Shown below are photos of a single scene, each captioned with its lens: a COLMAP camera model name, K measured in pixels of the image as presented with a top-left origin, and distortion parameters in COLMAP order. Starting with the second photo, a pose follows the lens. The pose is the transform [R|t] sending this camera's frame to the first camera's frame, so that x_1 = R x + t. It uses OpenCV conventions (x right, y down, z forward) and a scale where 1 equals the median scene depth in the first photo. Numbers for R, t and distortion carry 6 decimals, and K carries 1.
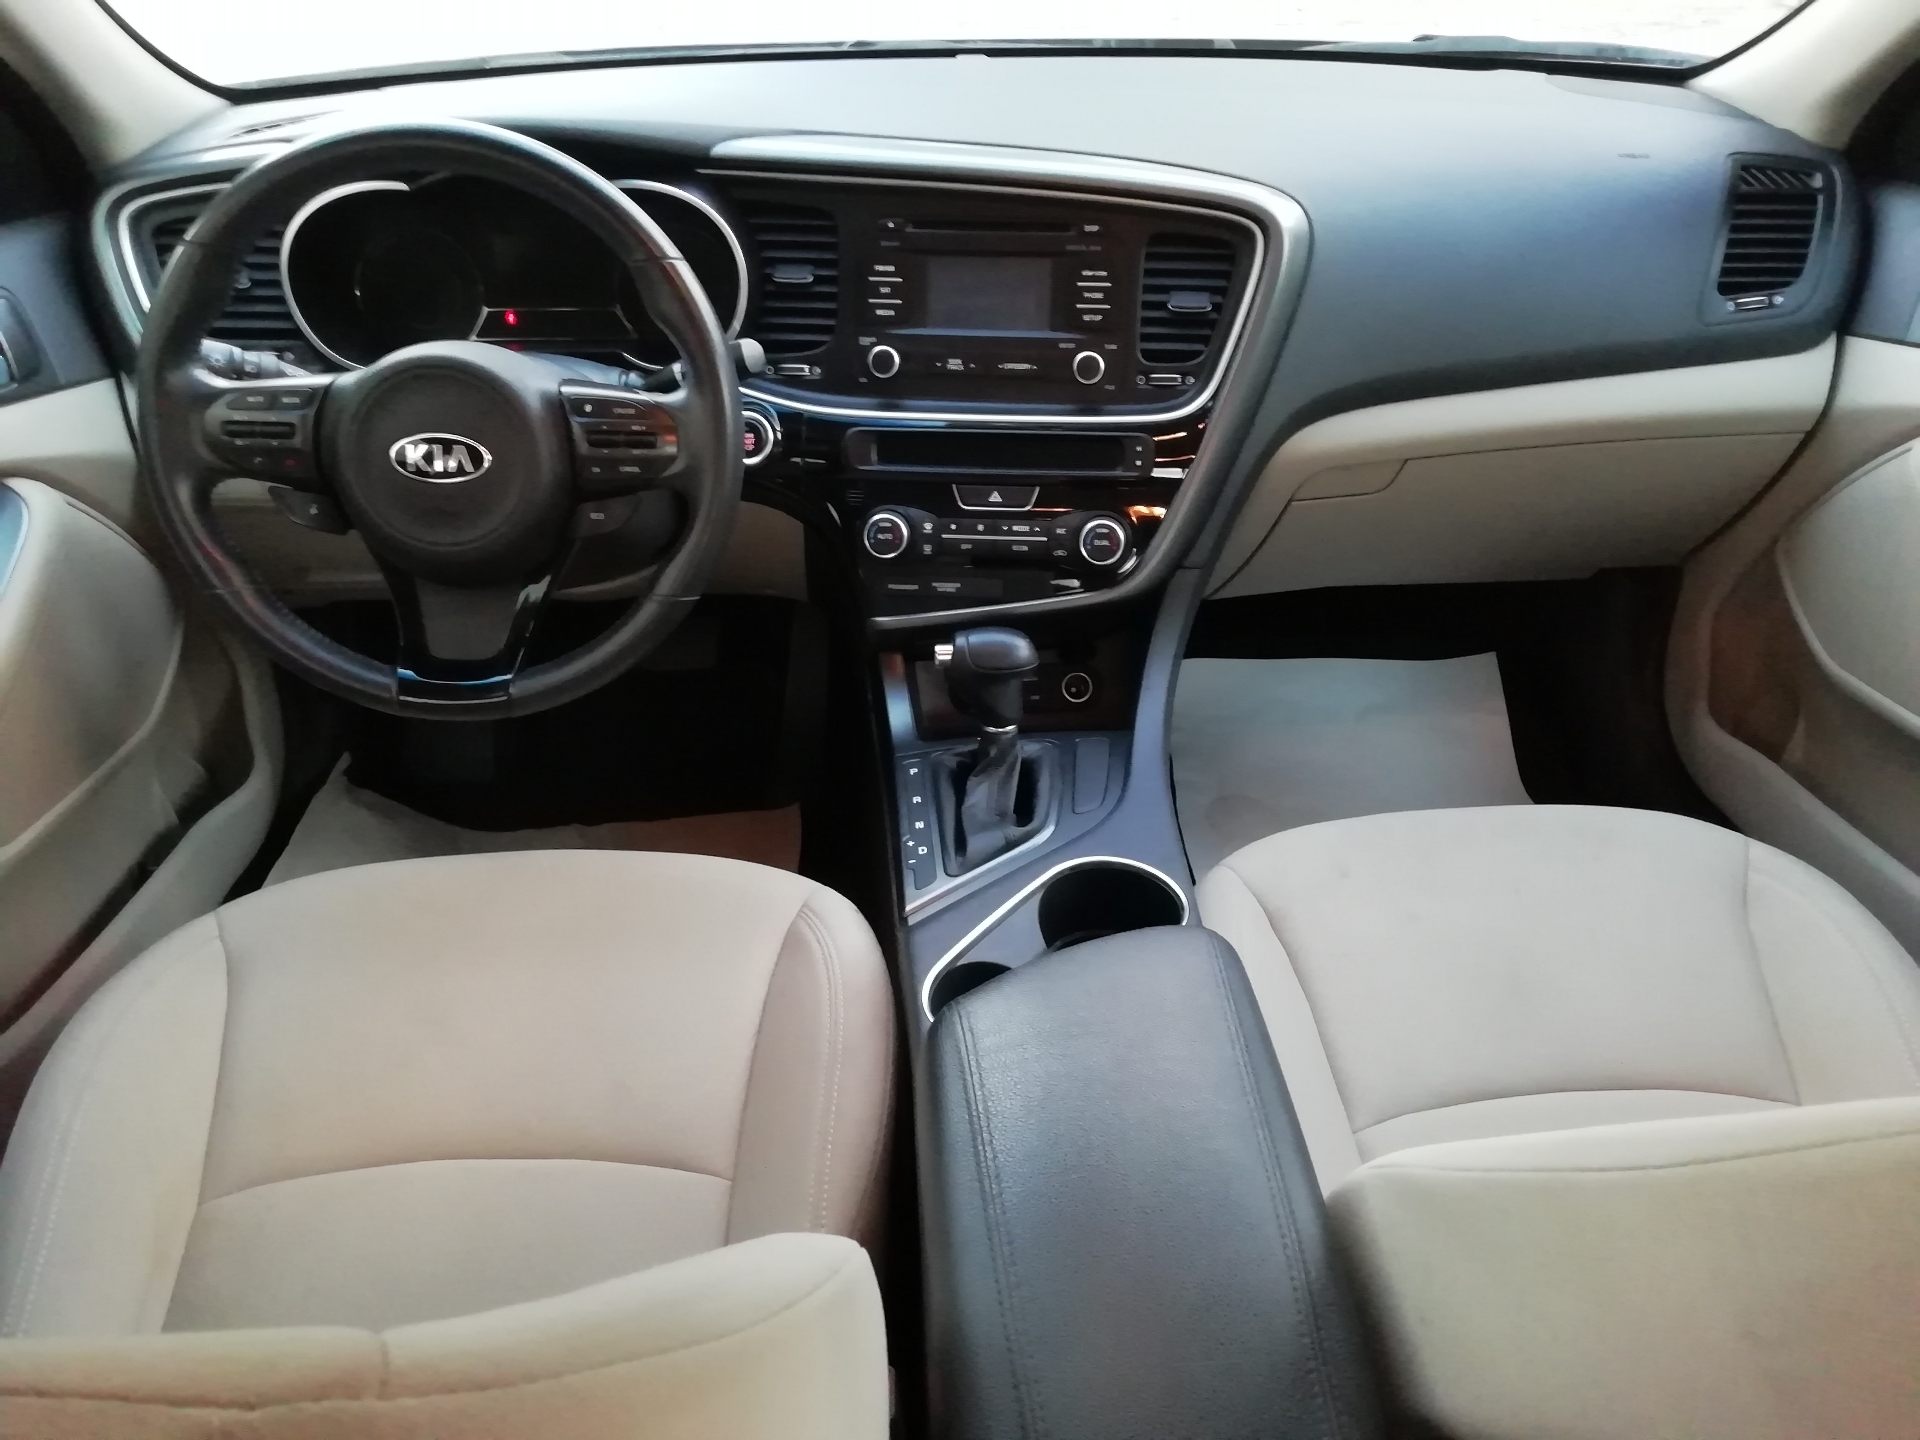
lens RADIAL K [[1463.1, 0, 972.5], [0, 1463.1, 714.4], [0, 0, 1]] dist [0.029042, -0.002595]
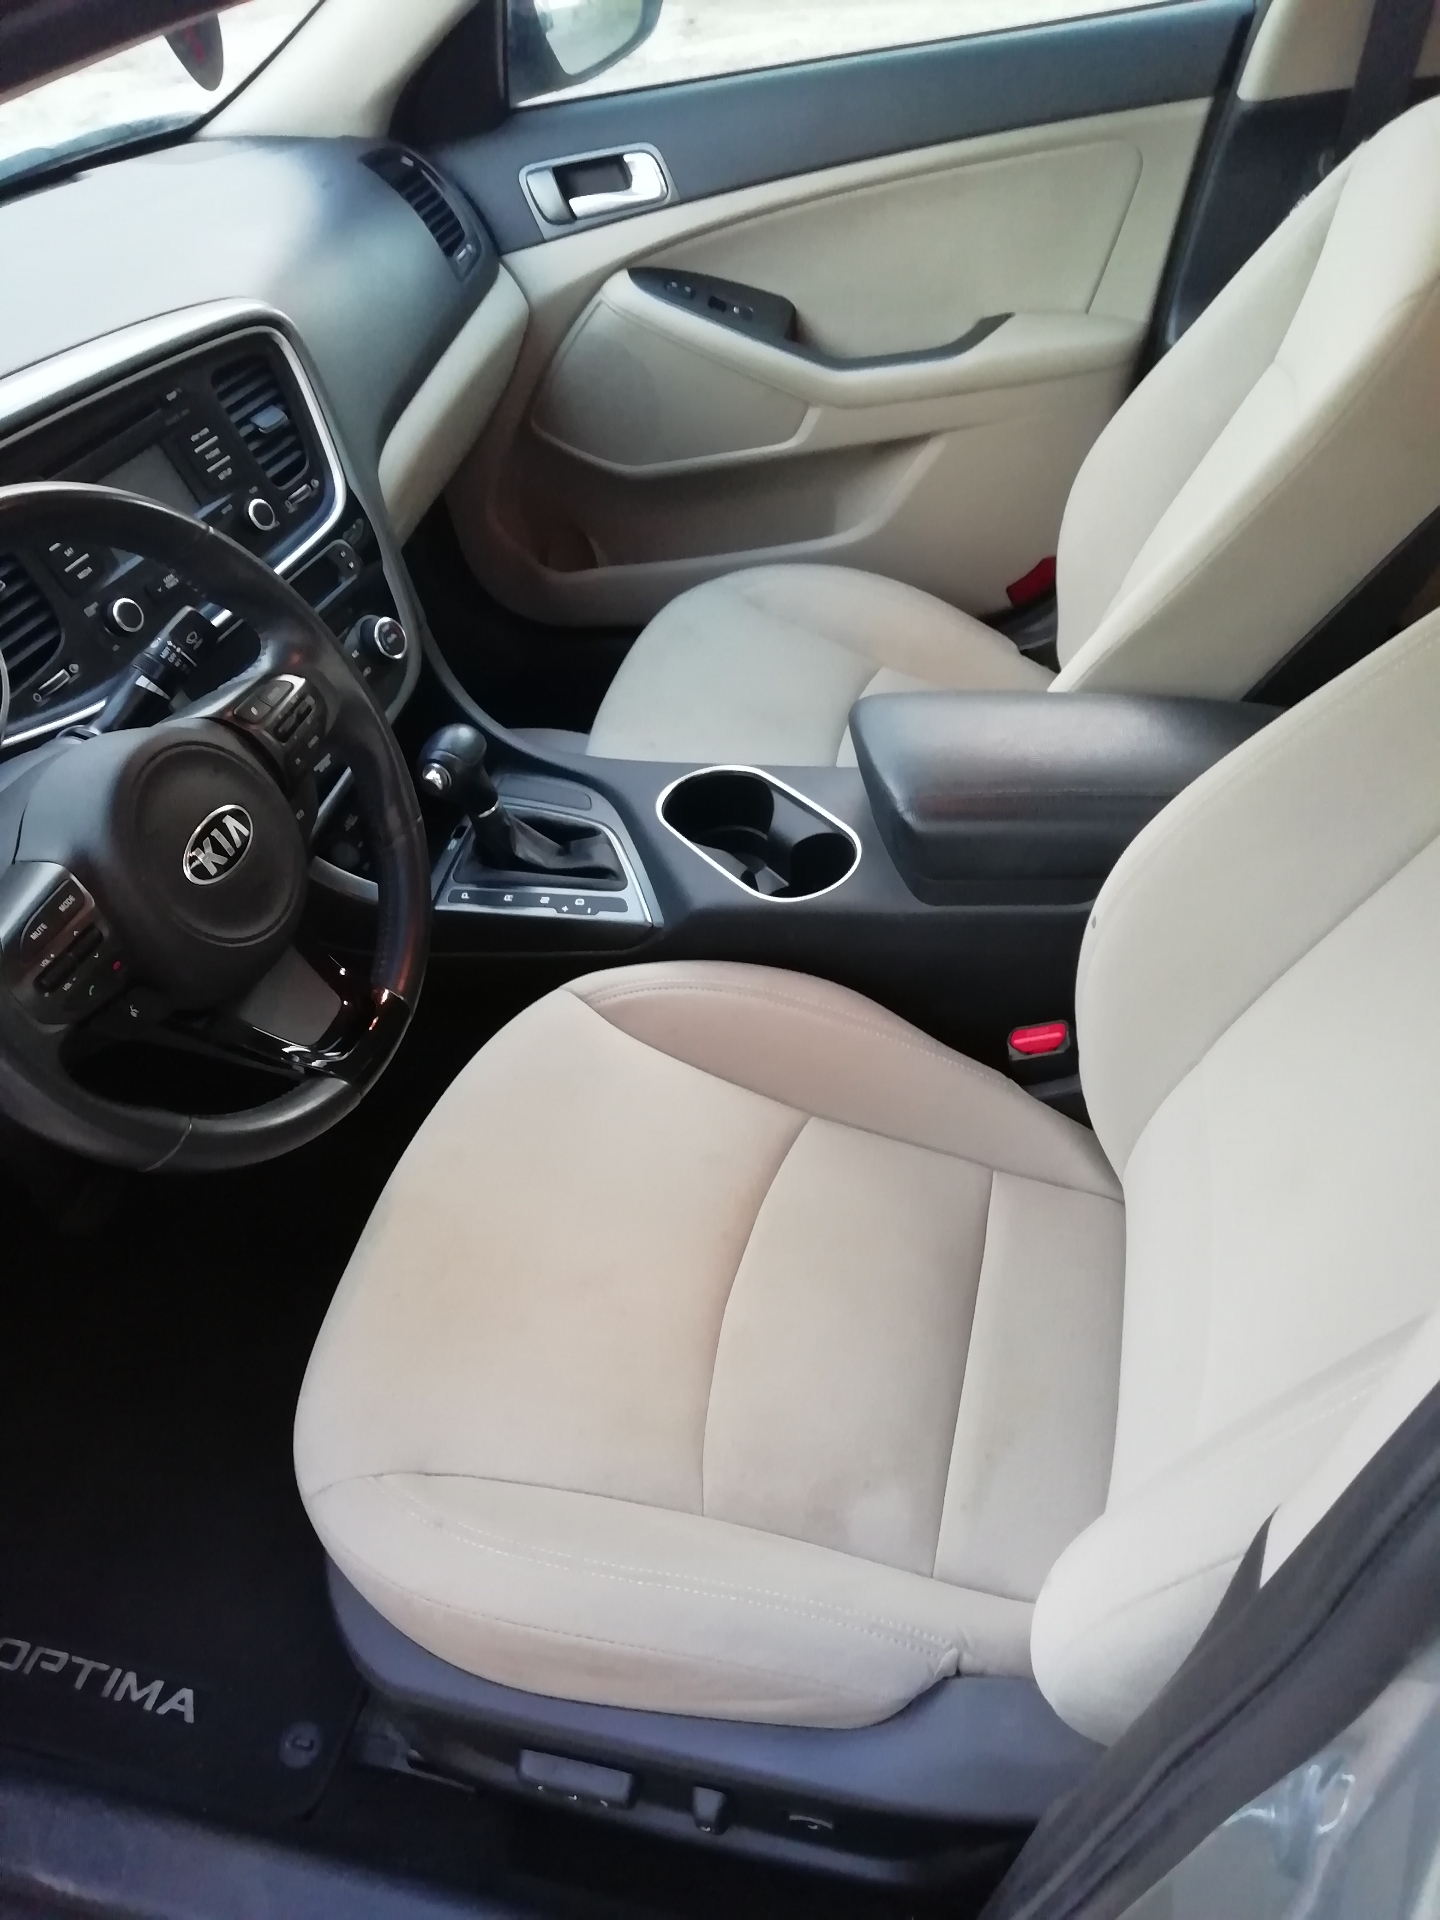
lens RADIAL K [[1475.3, 0, 720.0], [0, 1475.3, 960.0], [0, 0, 1]] dist [0.048844, -0.058081]
pose [[0.298702, -0.660610, 0.688746, -0.768205], [0.603566, 0.689798, 0.399859, -0.249431], [-0.739247, 0.296265, 0.604765, 0.227992]]
